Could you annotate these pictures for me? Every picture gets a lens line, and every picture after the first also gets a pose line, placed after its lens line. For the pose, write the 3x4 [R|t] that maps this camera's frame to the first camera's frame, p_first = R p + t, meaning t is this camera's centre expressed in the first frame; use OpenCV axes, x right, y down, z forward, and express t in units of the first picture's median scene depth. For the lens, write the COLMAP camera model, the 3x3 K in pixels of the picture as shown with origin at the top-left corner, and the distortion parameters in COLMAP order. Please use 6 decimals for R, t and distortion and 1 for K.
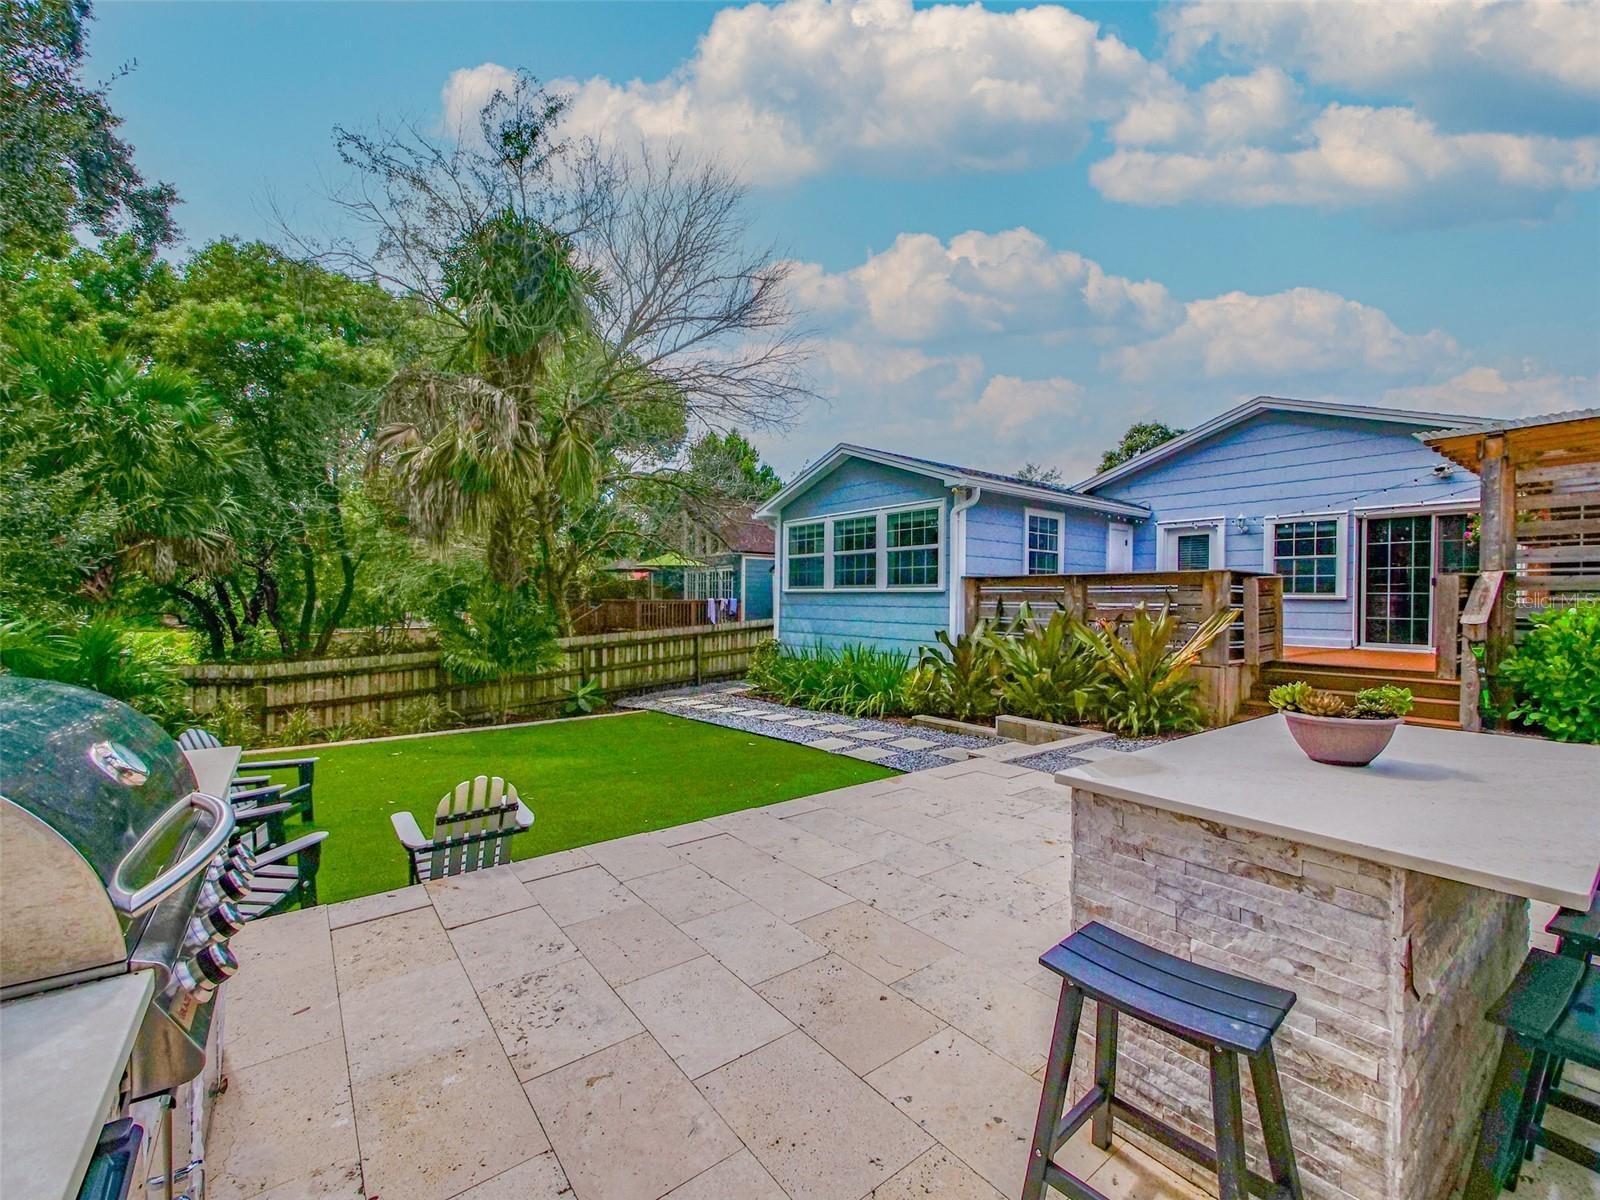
lens RADIAL K [[671.9, 0, 807.8], [0, 671.9, 603.6], [0, 0, 1]] dist [-0.001519, -0.000235]
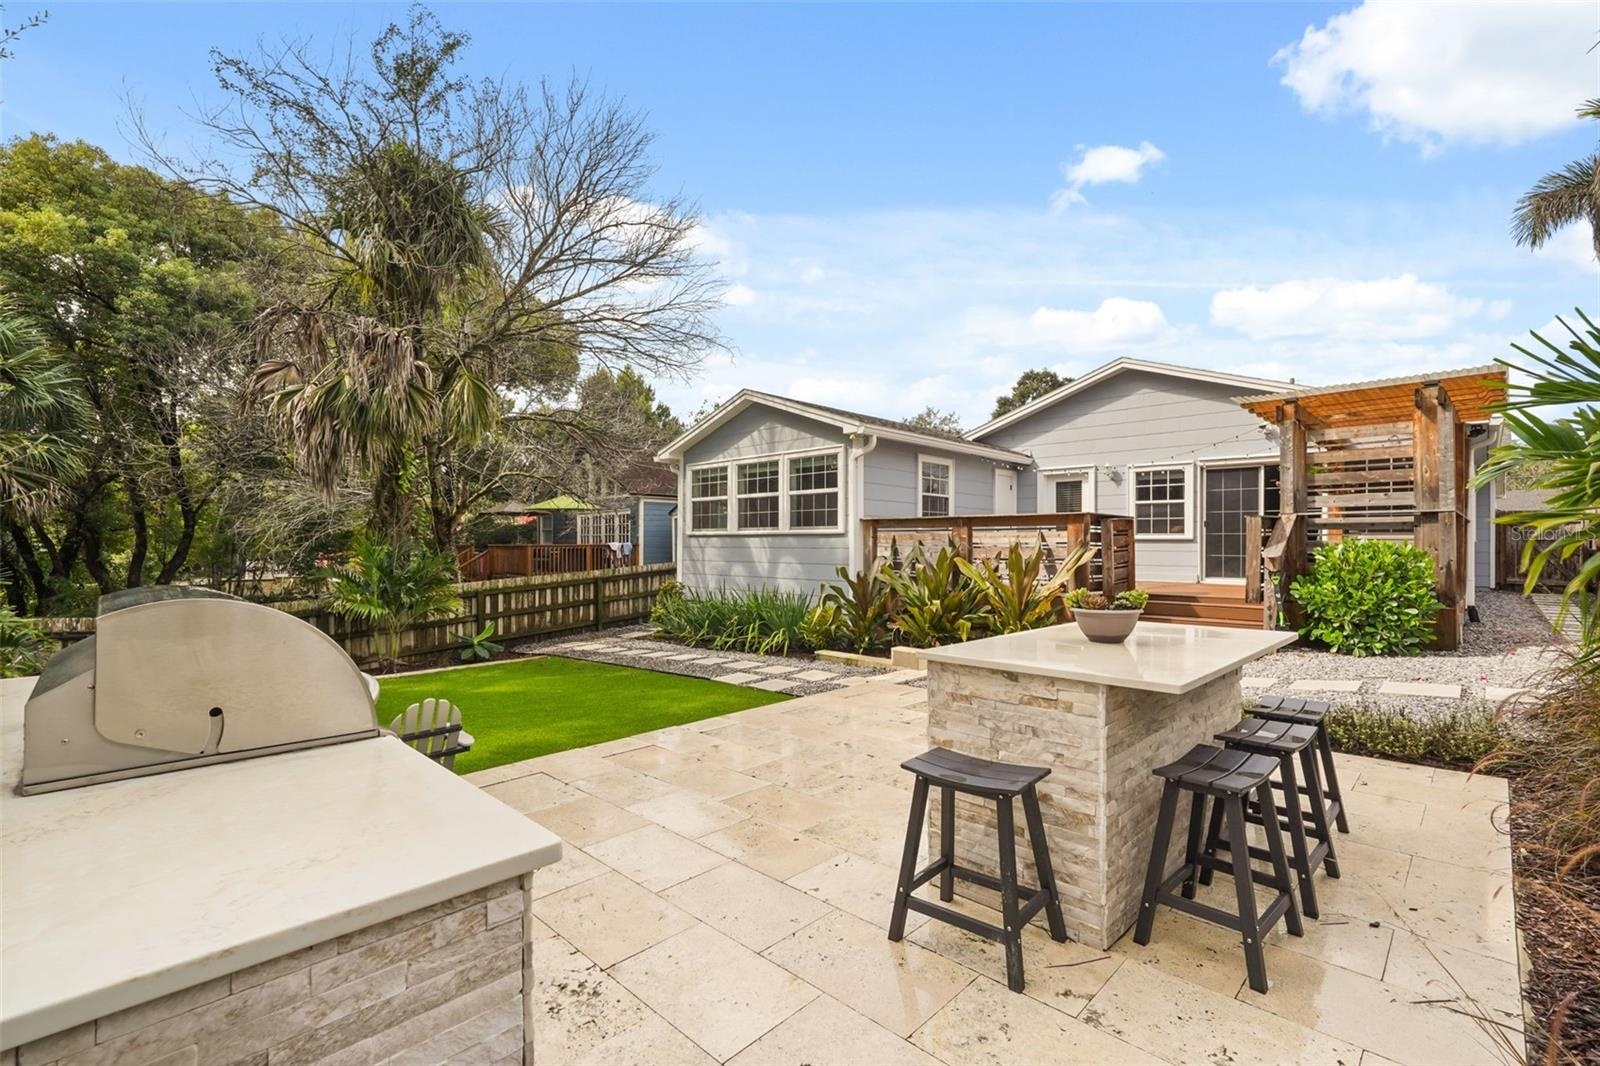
lens RADIAL K [[702.5, 0, 802.1], [0, 702.5, 548.0], [0, 0, 1]] dist [-0.024614, 0.000038]
pose [[0.990370, -0.006673, 0.138282, -0.012661], [0.006835, 0.999976, -0.000700, 0.005002], [-0.138274, 0.001638, 0.990393, -0.072874]]
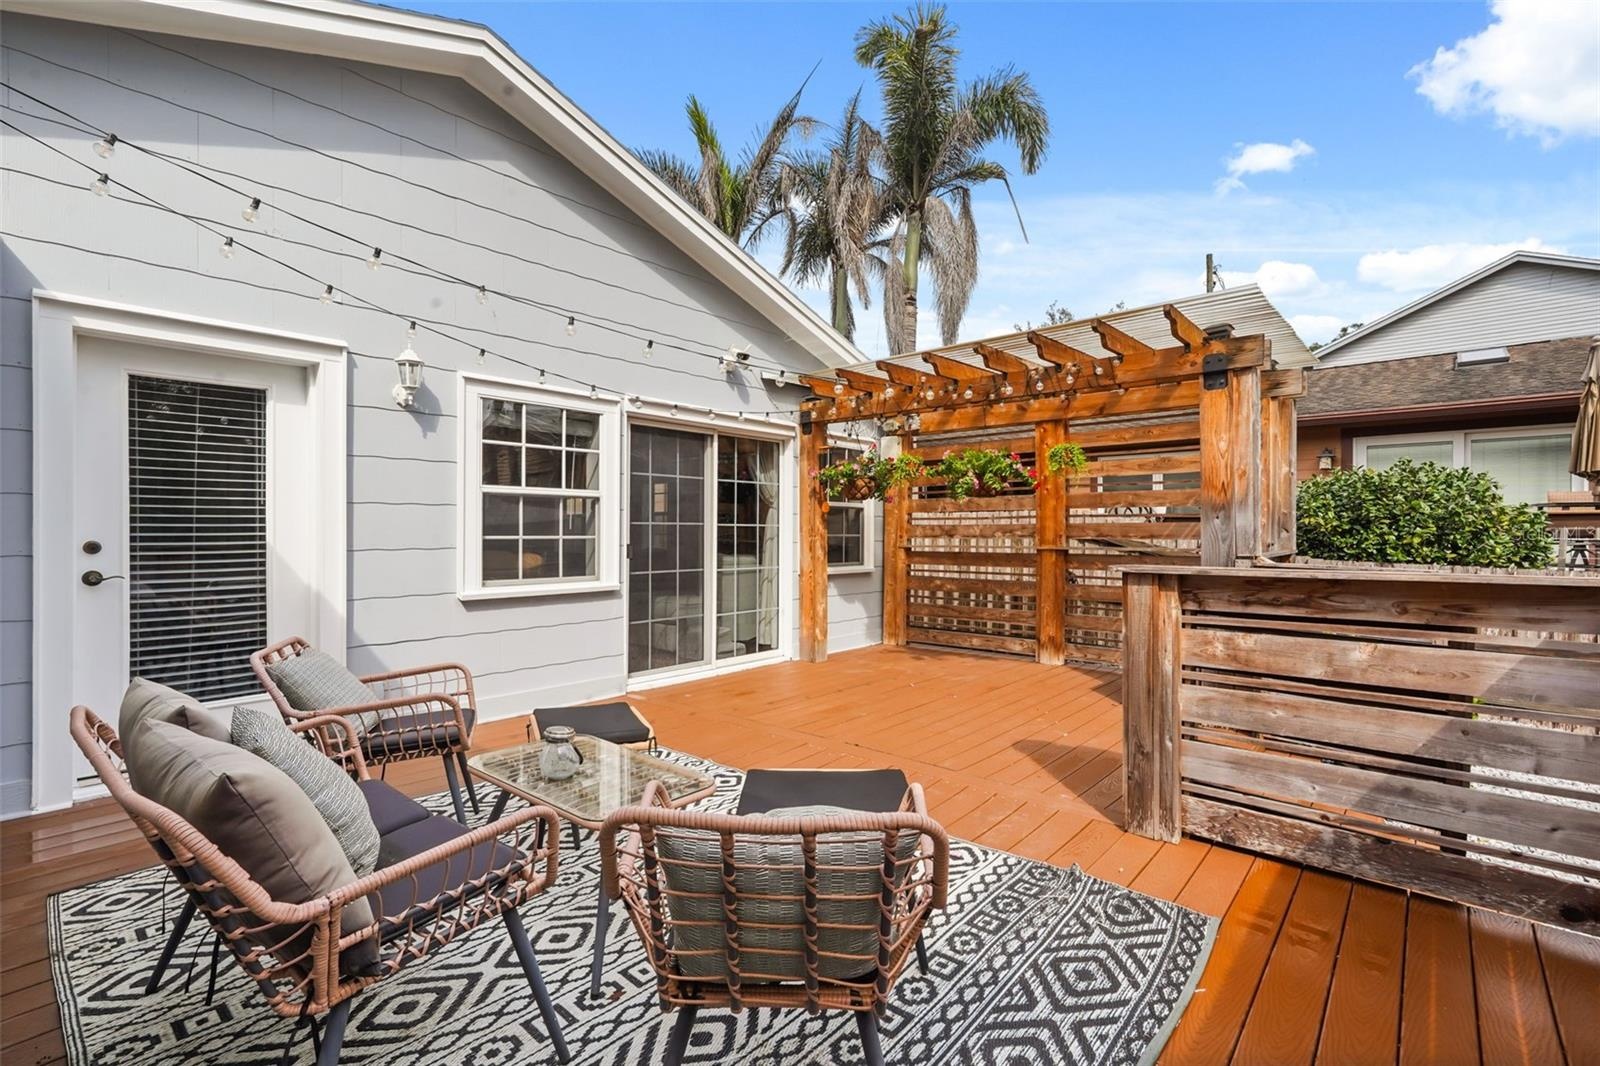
lens RADIAL K [[702.5, 0, 802.1], [0, 702.5, 548.0], [0, 0, 1]] dist [-0.024614, 0.000038]
pose [[-0.169401, -0.032595, 0.985008, 0.301995], [0.007708, 0.999379, 0.034397, -0.050131], [-0.985517, 0.013420, -0.169044, 0.954136]]
